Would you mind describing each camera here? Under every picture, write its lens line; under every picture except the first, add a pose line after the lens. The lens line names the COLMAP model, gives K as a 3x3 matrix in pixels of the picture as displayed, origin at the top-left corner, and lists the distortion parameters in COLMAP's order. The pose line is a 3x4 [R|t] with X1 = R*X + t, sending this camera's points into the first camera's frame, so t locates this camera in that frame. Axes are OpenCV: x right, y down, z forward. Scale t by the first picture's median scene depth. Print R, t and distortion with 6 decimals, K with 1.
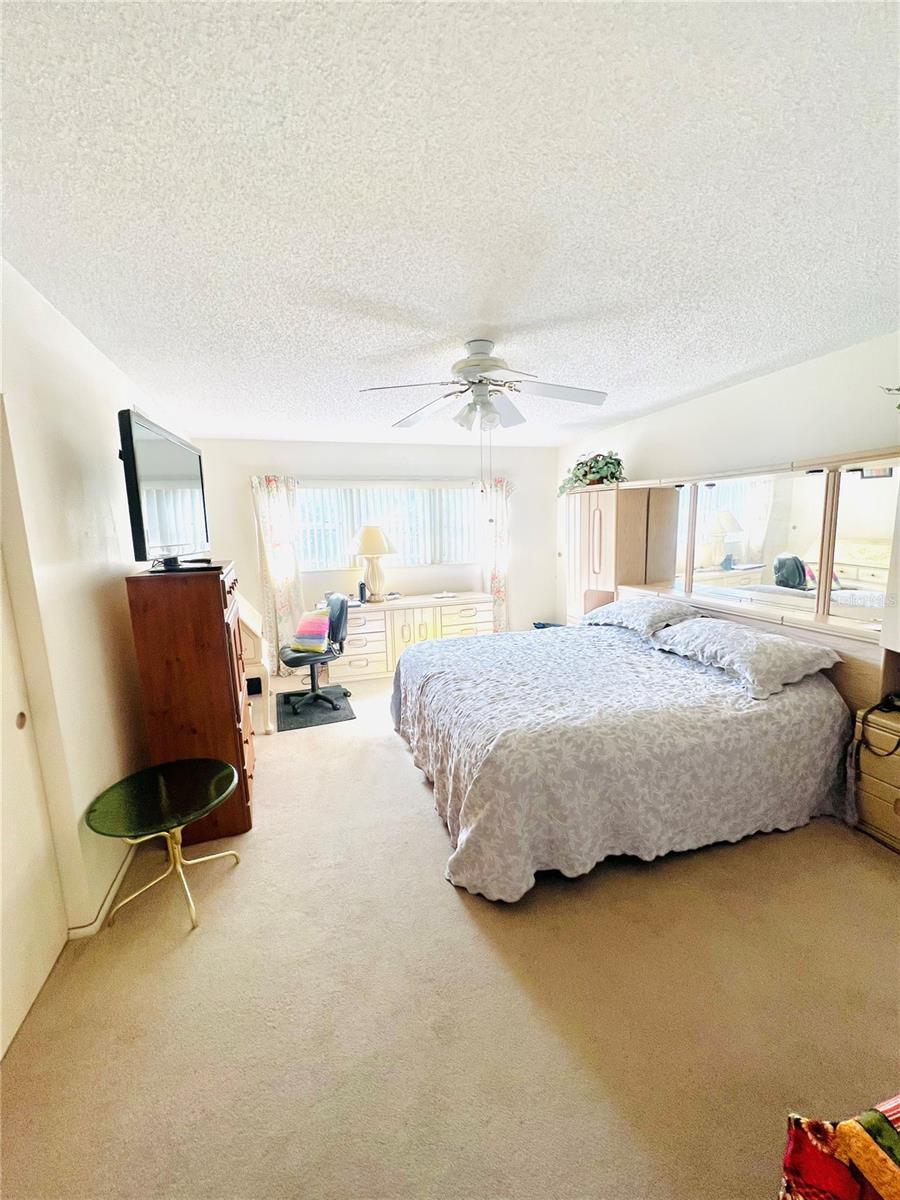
lens RADIAL K [[477.6, 0, 449.9], [0, 477.6, 598.4], [0, 0, 1]] dist [-0.002614, 0.000289]
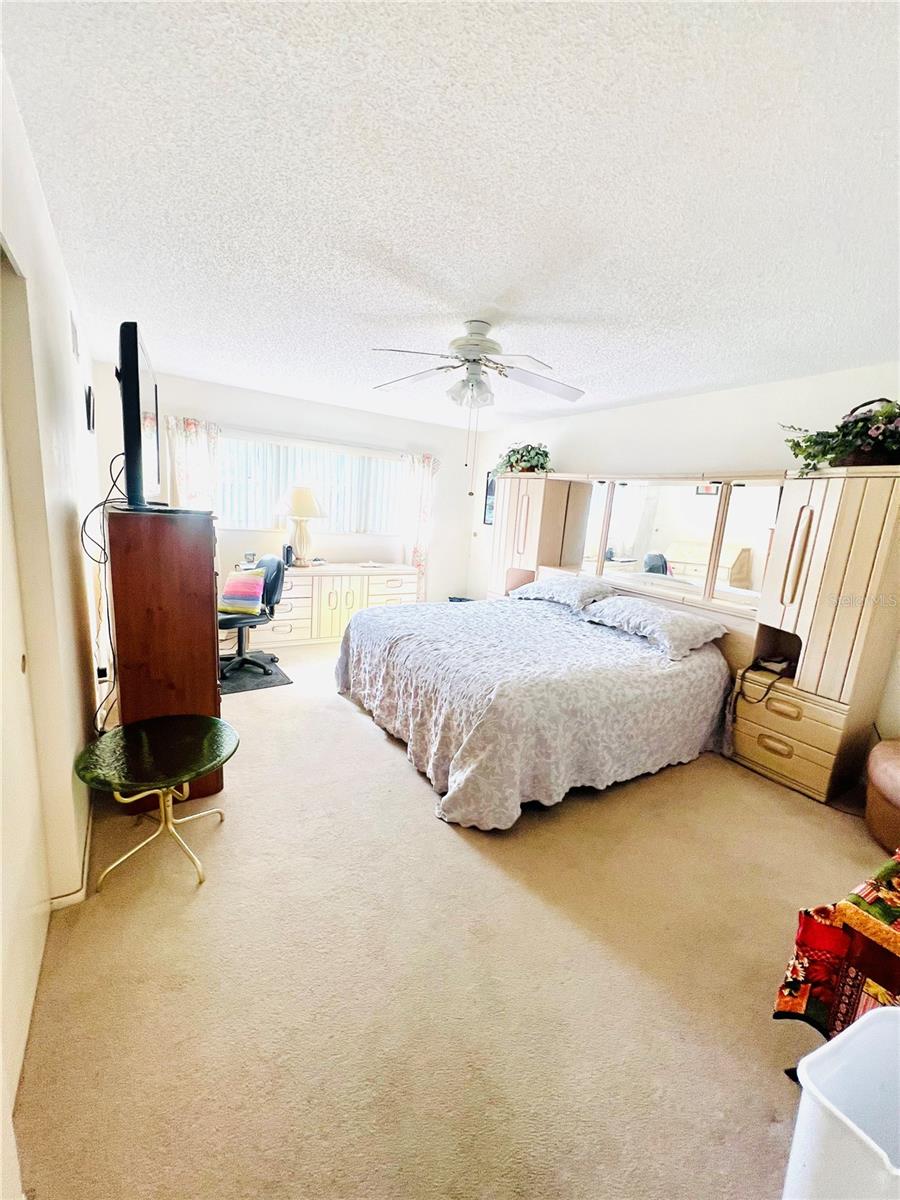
lens RADIAL K [[477.6, 0, 450.5], [0, 477.6, 598.2], [0, 0, 1]] dist [-0.002614, 0.000289]
pose [[0.959744, 0.048275, 0.276698, -0.270928], [-0.060199, 0.997581, 0.034758, 0.040147], [-0.274351, -0.050016, 0.960328, -0.030741]]
